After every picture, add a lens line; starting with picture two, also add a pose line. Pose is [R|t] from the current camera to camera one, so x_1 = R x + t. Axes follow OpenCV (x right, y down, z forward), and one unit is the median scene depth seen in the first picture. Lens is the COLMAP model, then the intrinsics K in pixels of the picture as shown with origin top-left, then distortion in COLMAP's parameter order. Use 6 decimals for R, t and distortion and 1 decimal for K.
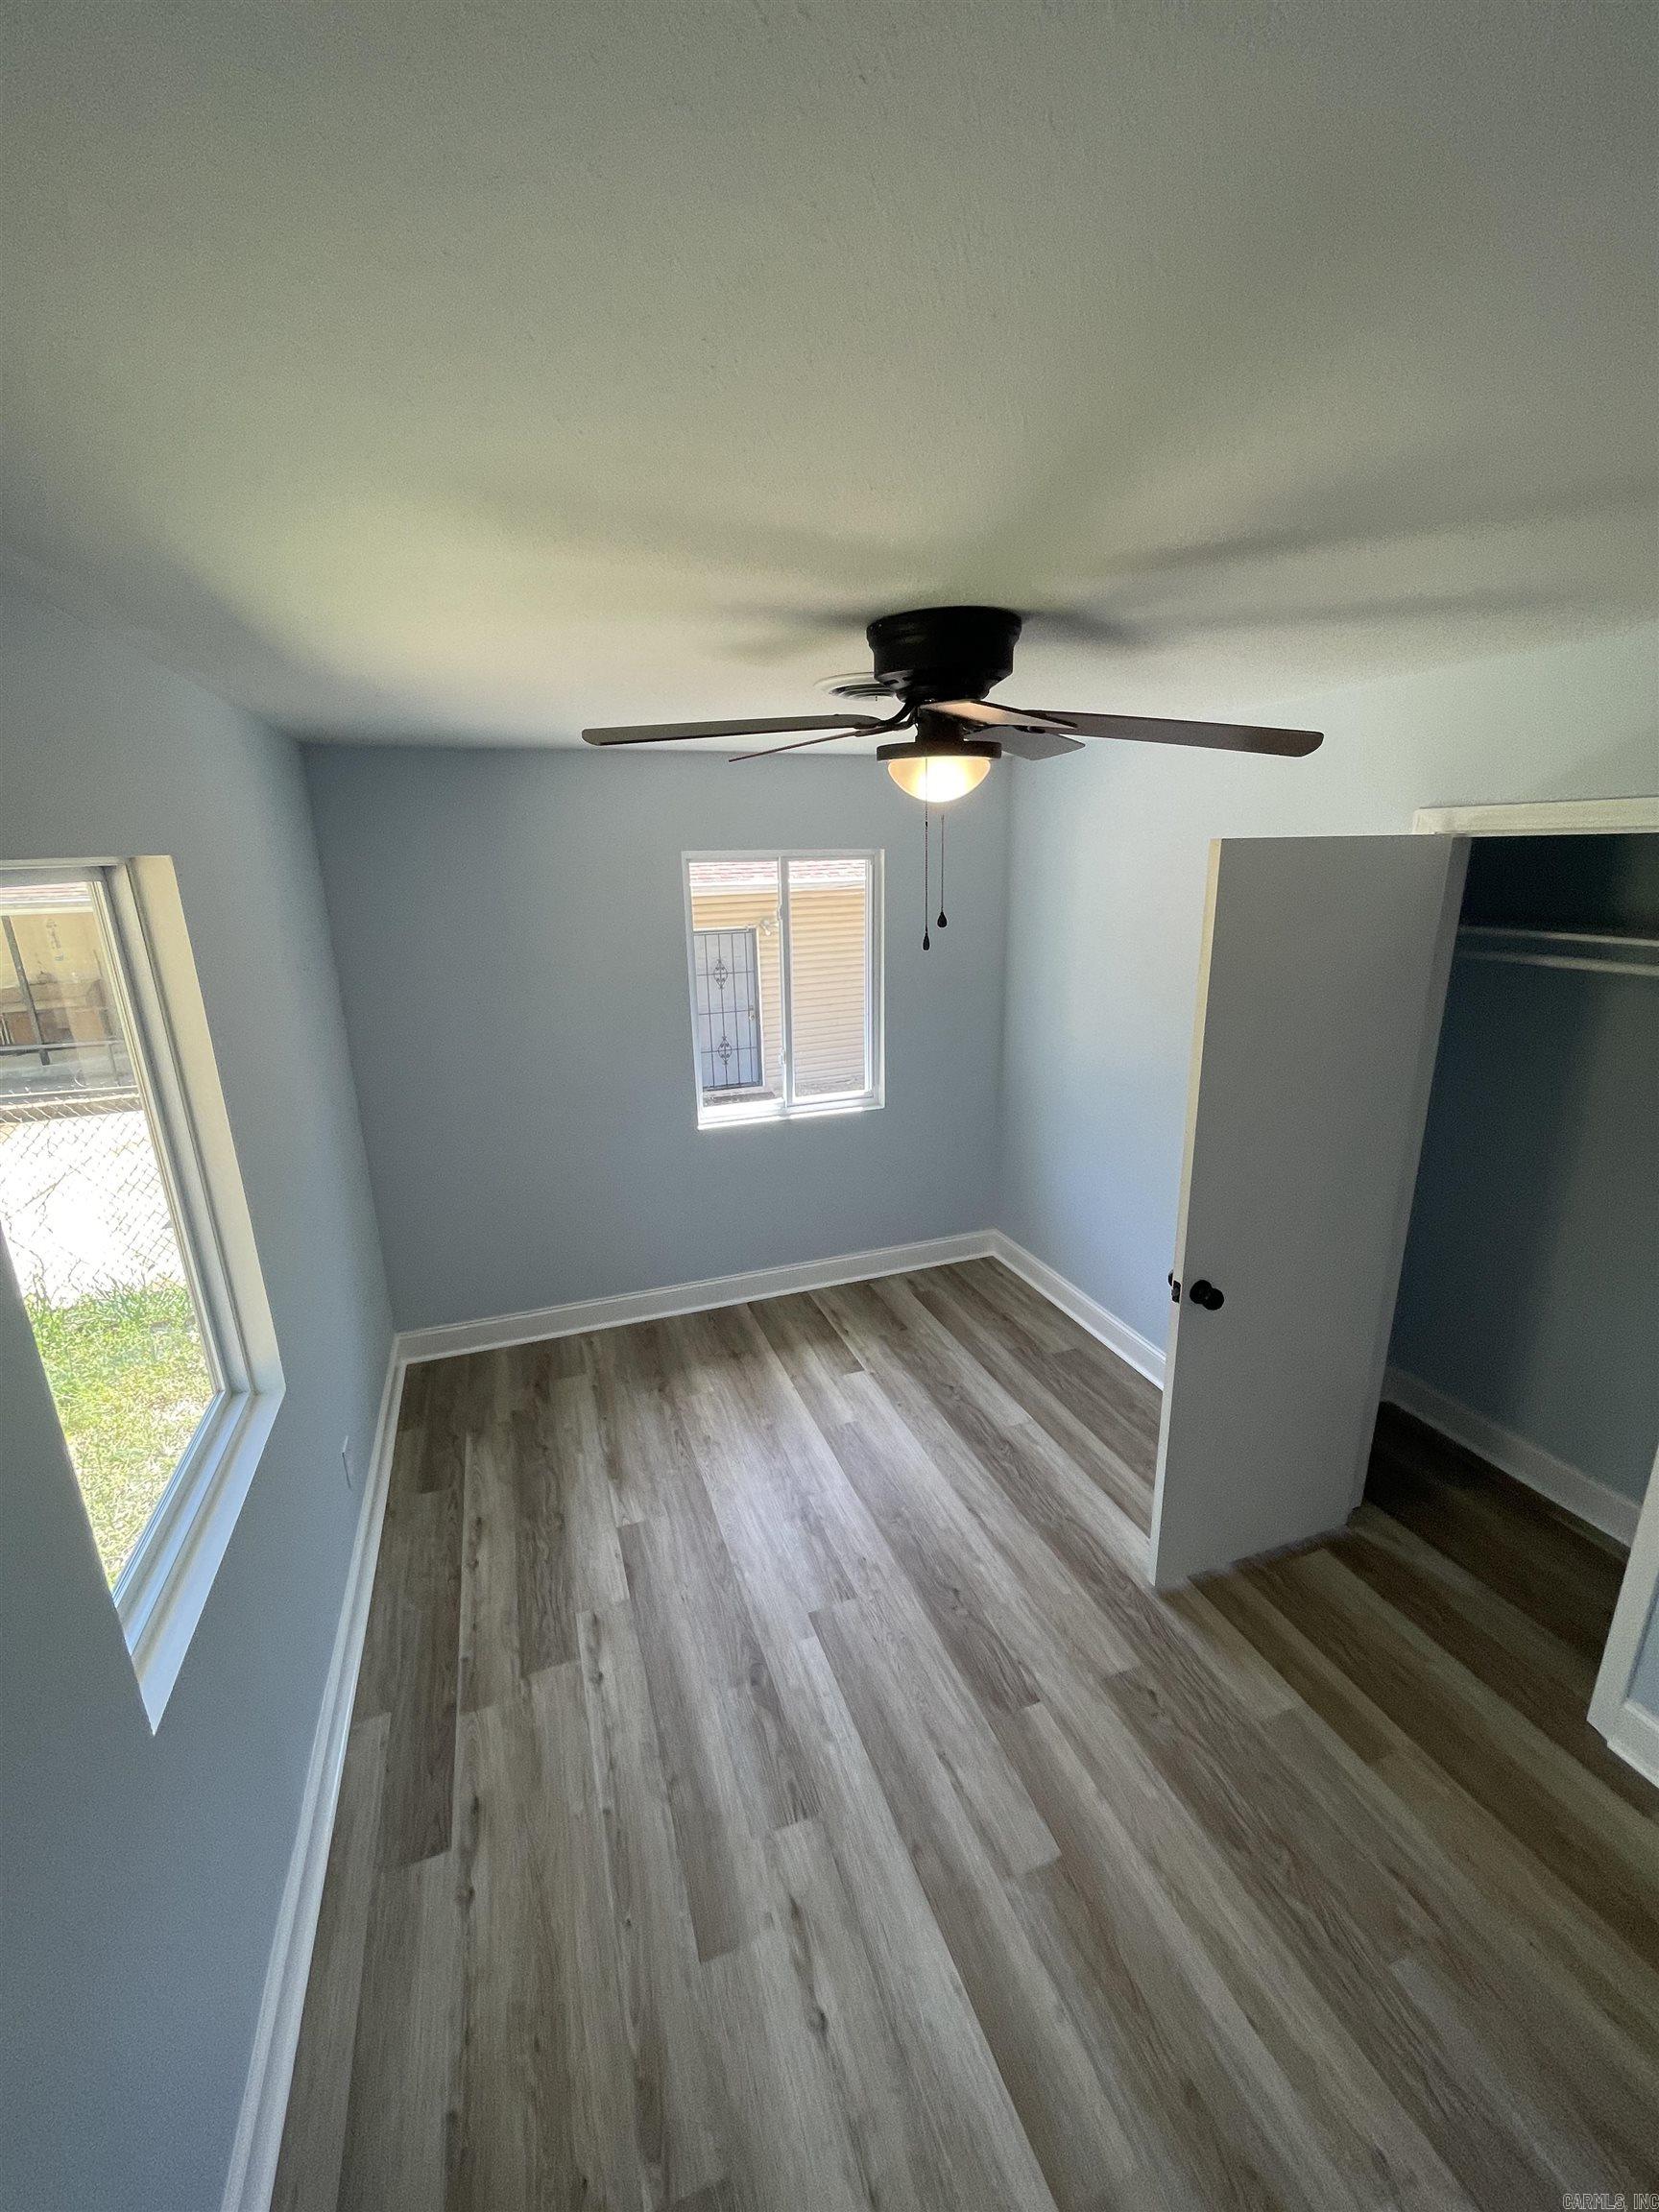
lens RADIAL K [[891.8, 0, 829.5], [0, 891.8, 1106.0], [0, 0, 1]] dist [-0.001467, 0.000178]
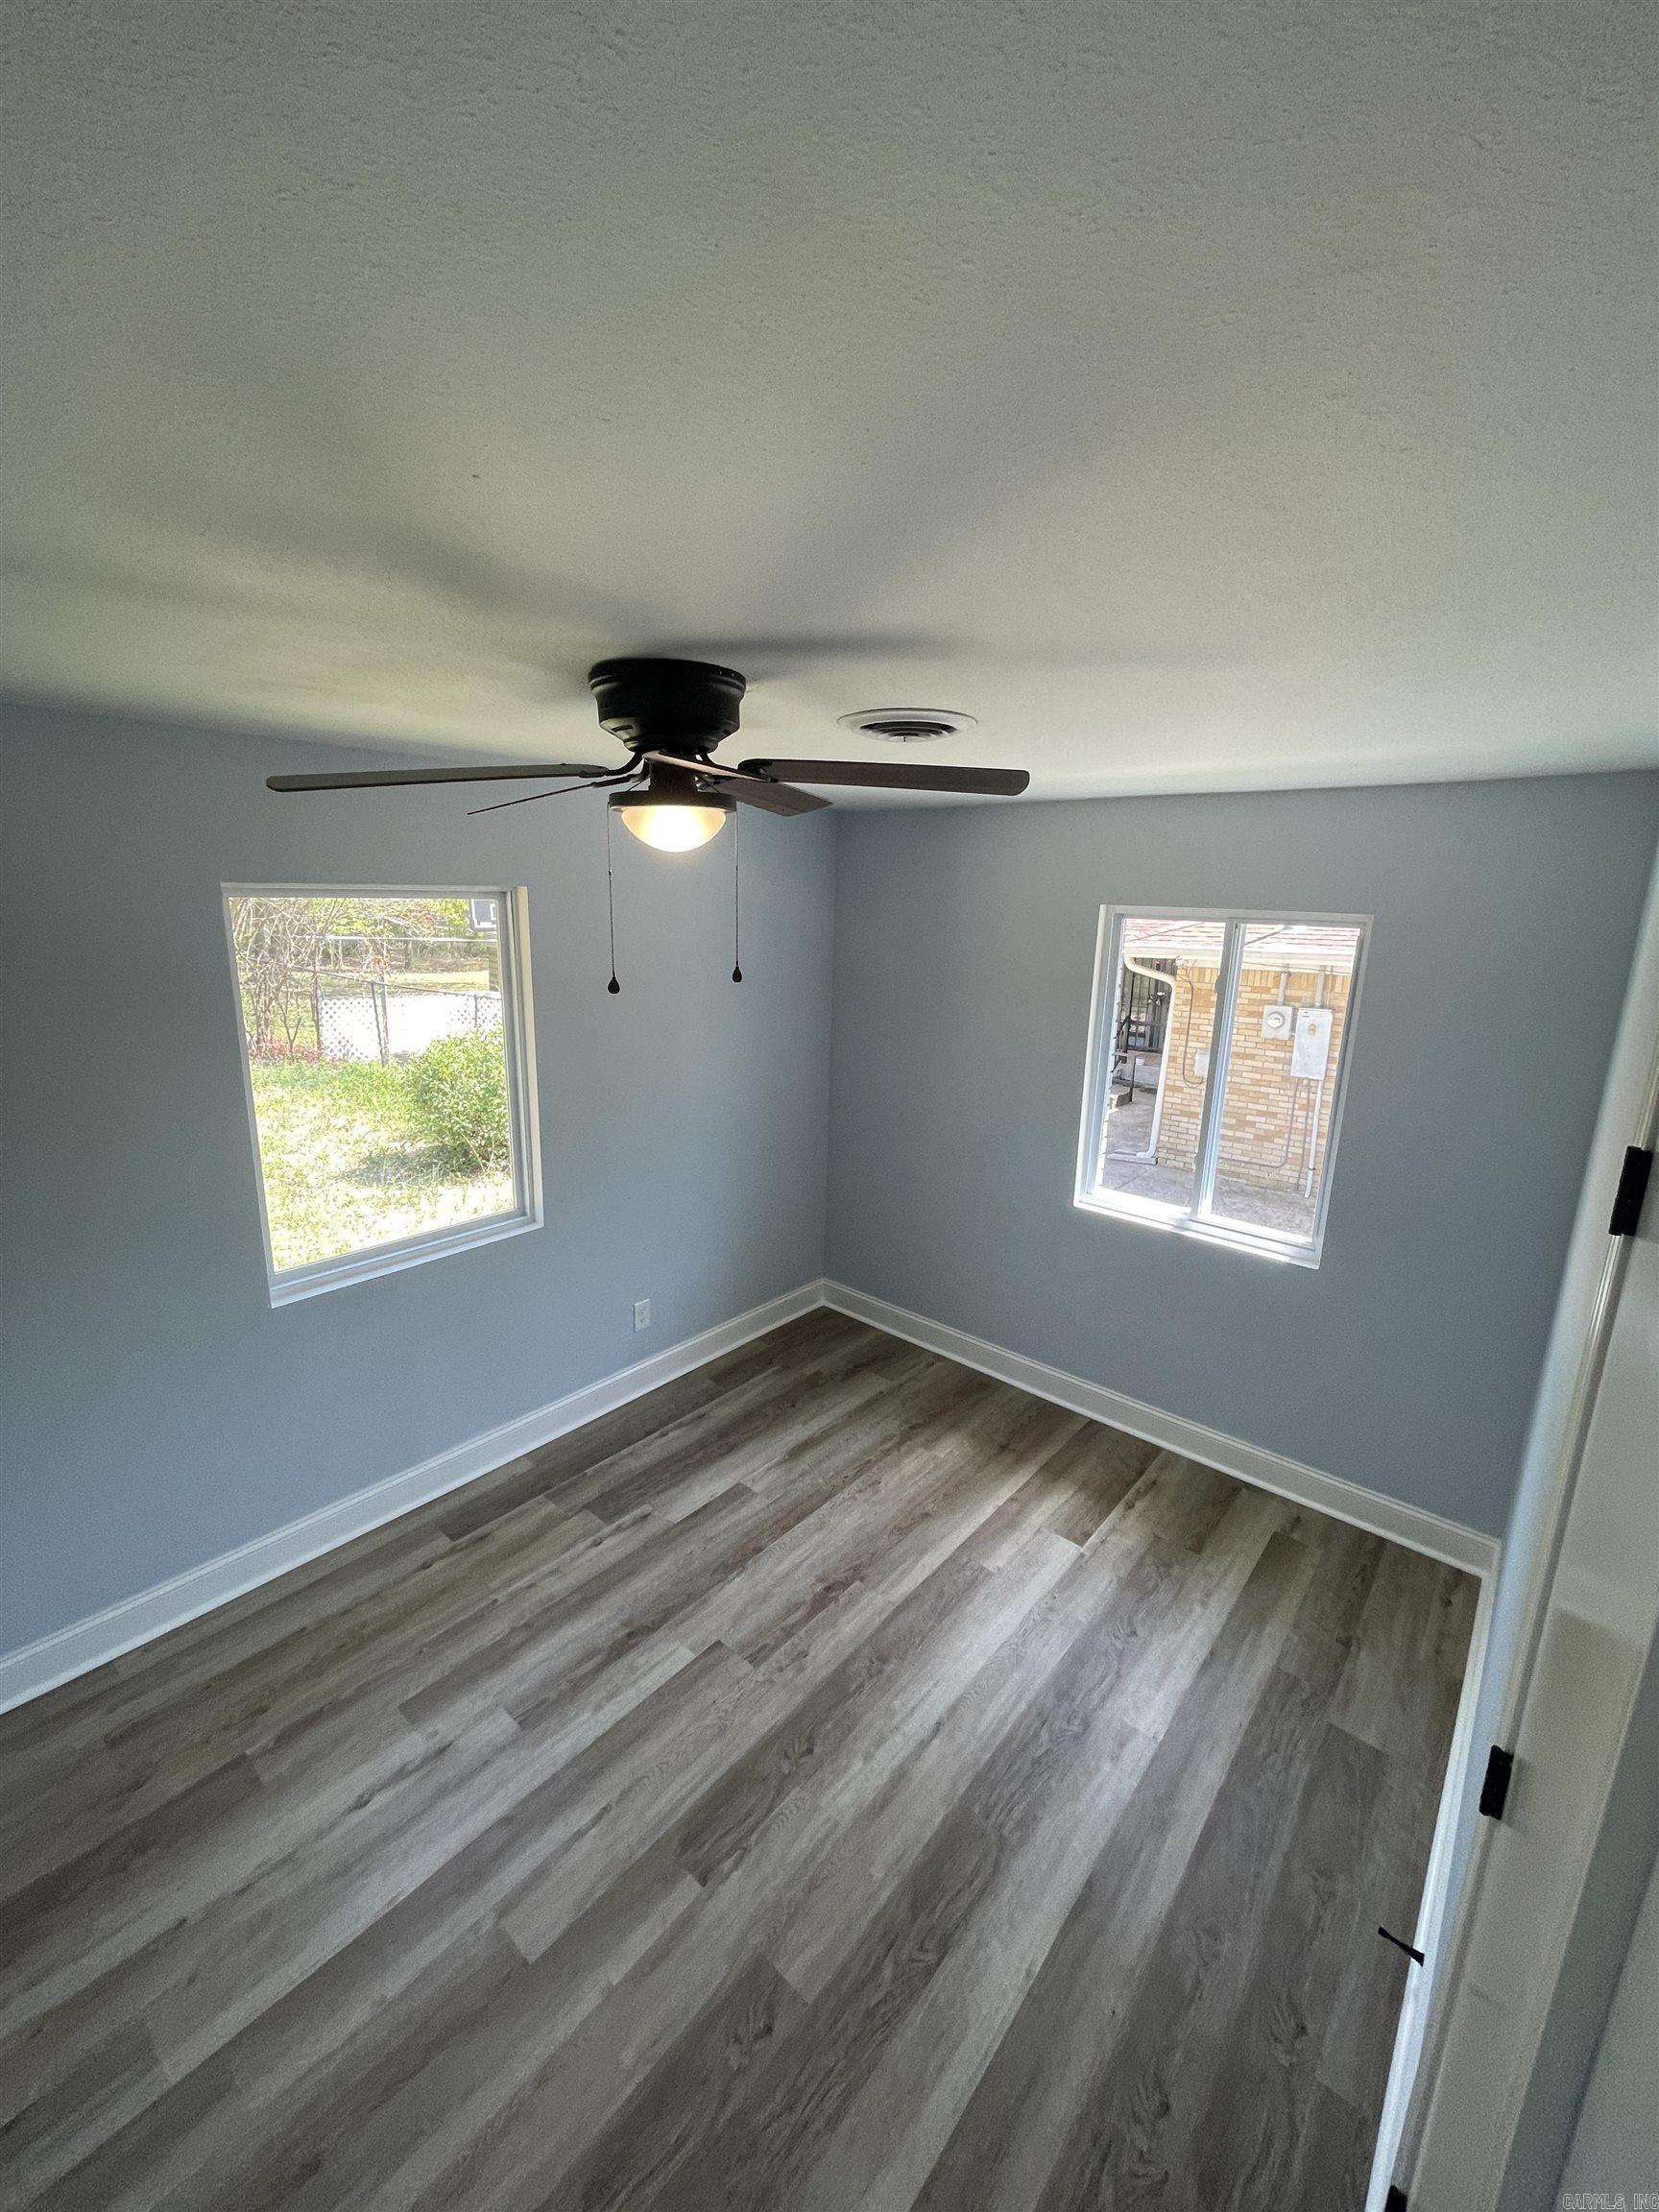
lens RADIAL K [[896.7, 0, 822.3], [0, 896.7, 1096.1], [0, 0, 1]] dist [0.001722, 0.000495]
pose [[0.483119, 0.218782, -0.847780, 0.832999], [-0.272103, 0.957848, 0.092125, -0.164415], [0.832200, 0.186176, 0.522286, 0.490594]]
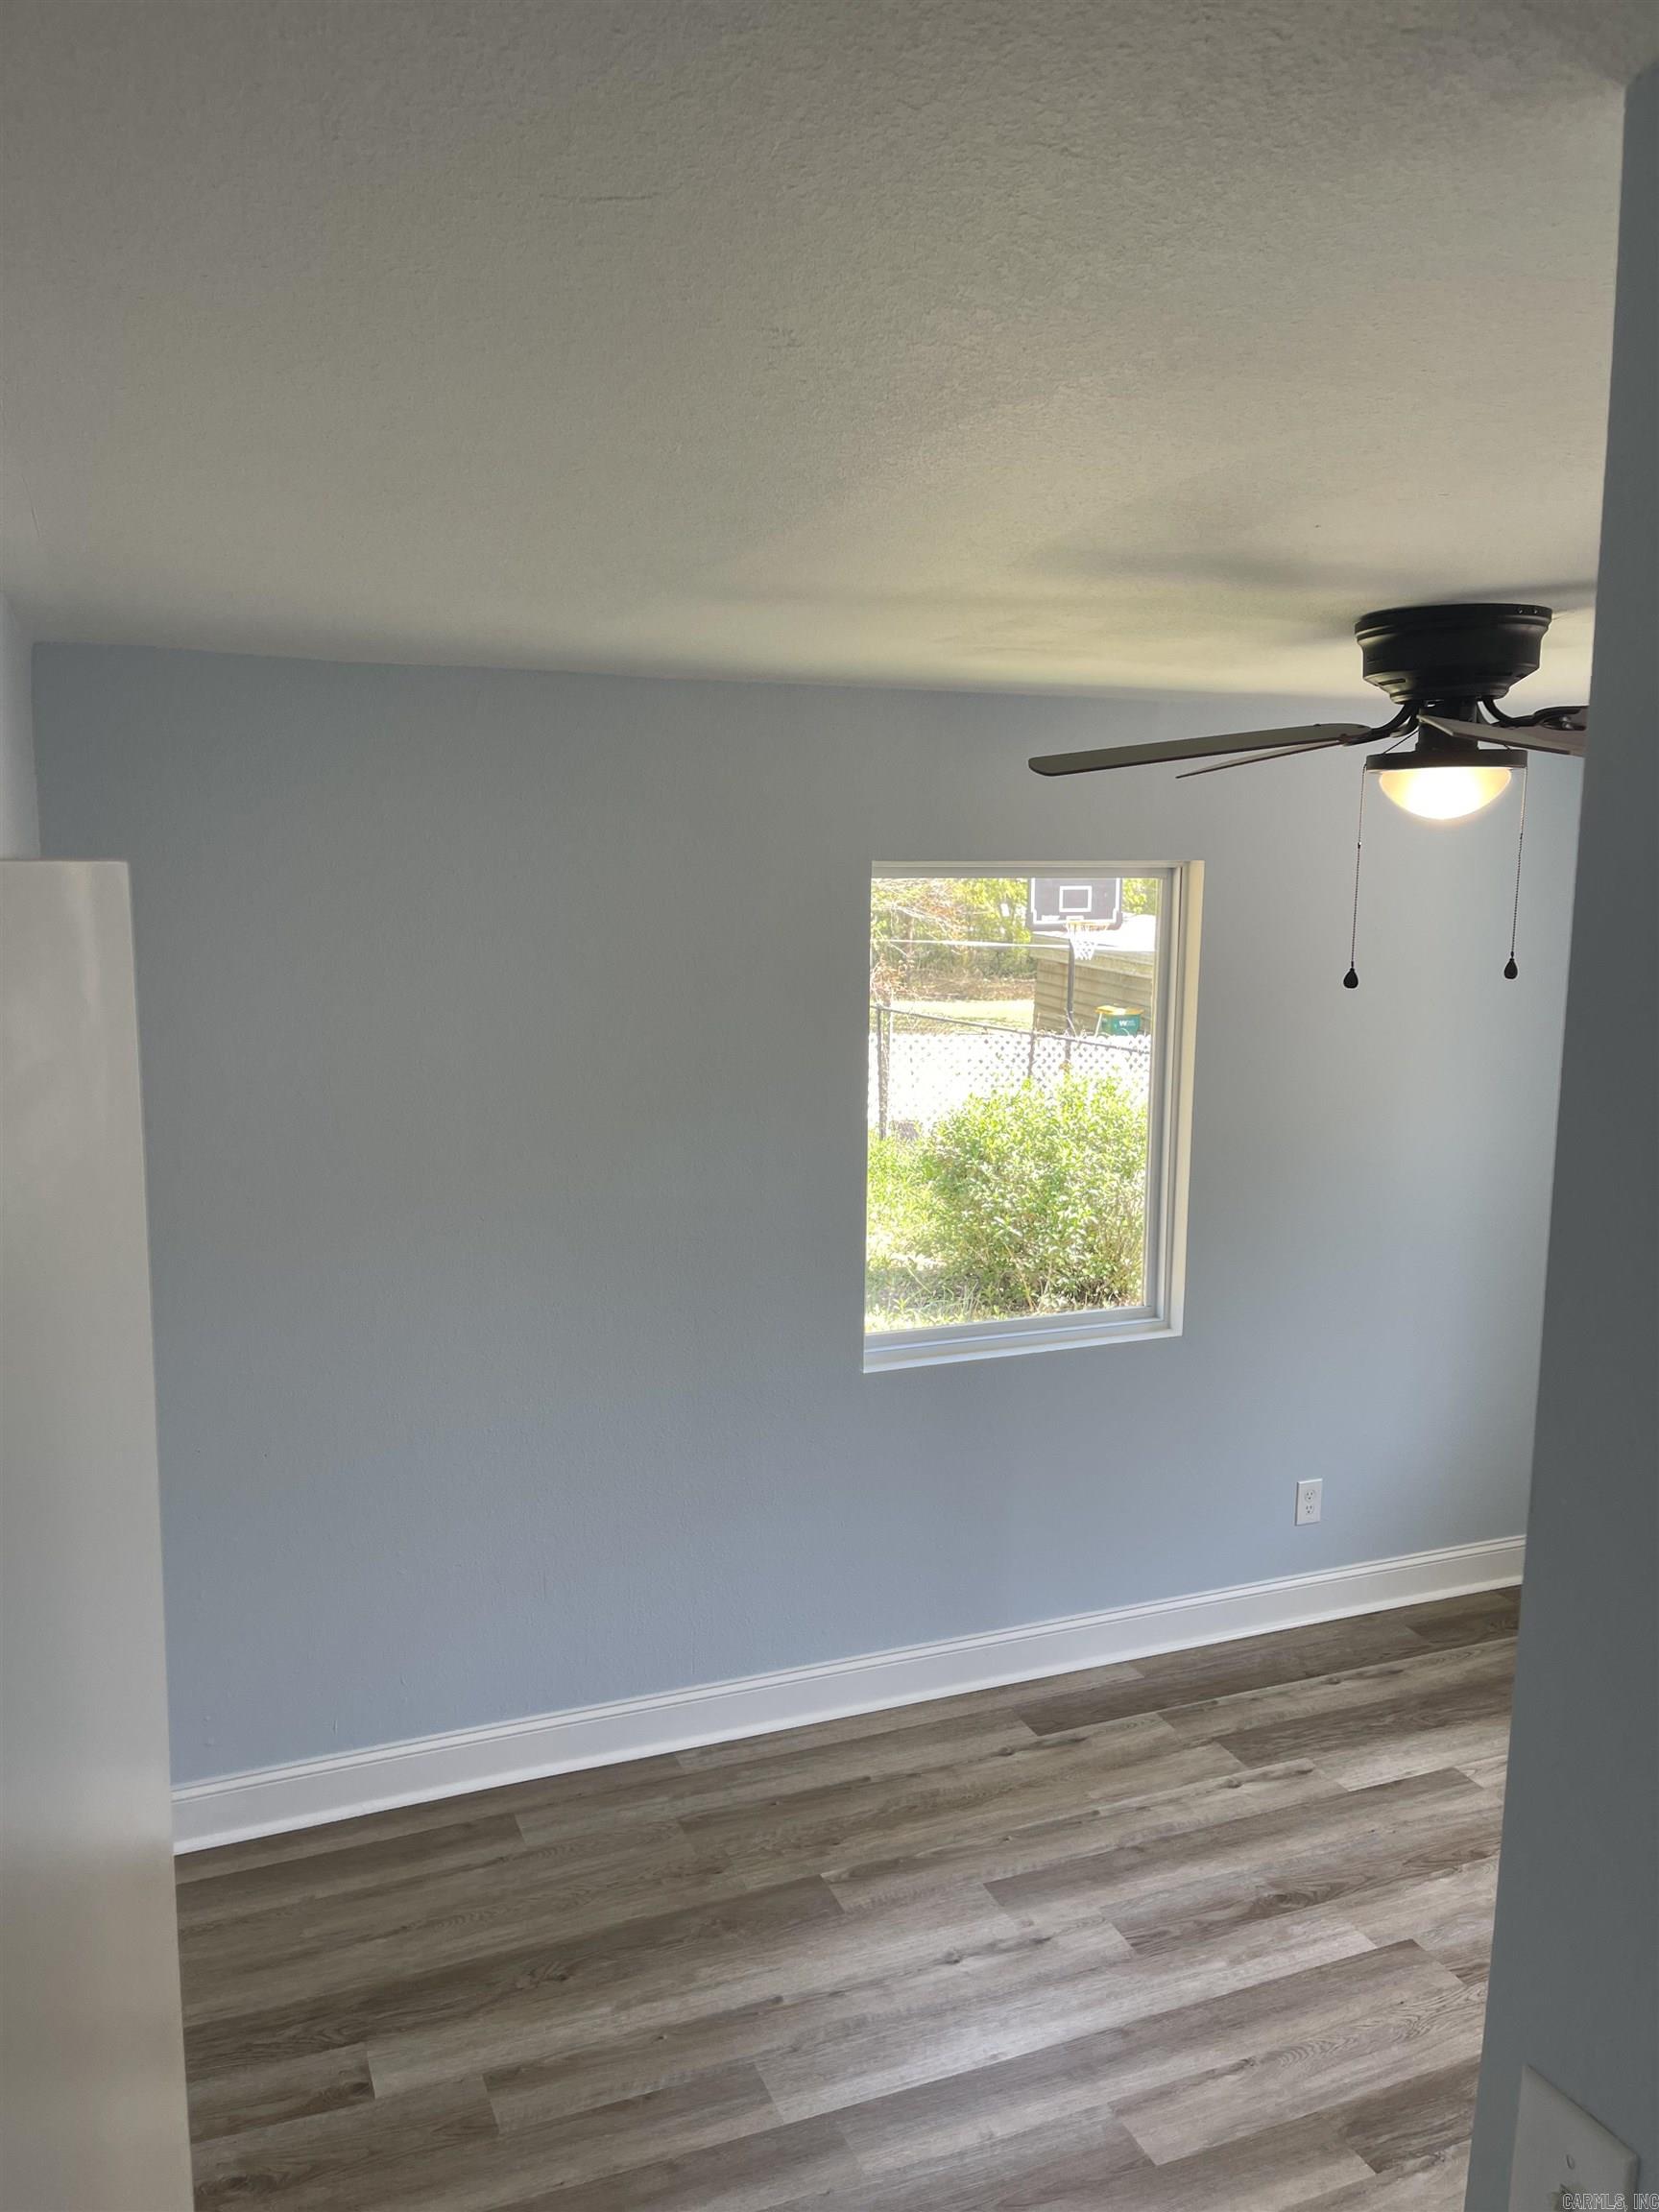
lens RADIAL K [[1660.4, 0, 824.8], [0, 1660.4, 1120.8], [0, 0, 1]] dist [0.063871, -0.087383]
pose [[0.032938, 0.174755, -0.984061, 1.246189], [-0.288028, 0.944483, 0.158086, -0.121860], [0.957055, 0.278230, 0.081444, 0.300889]]
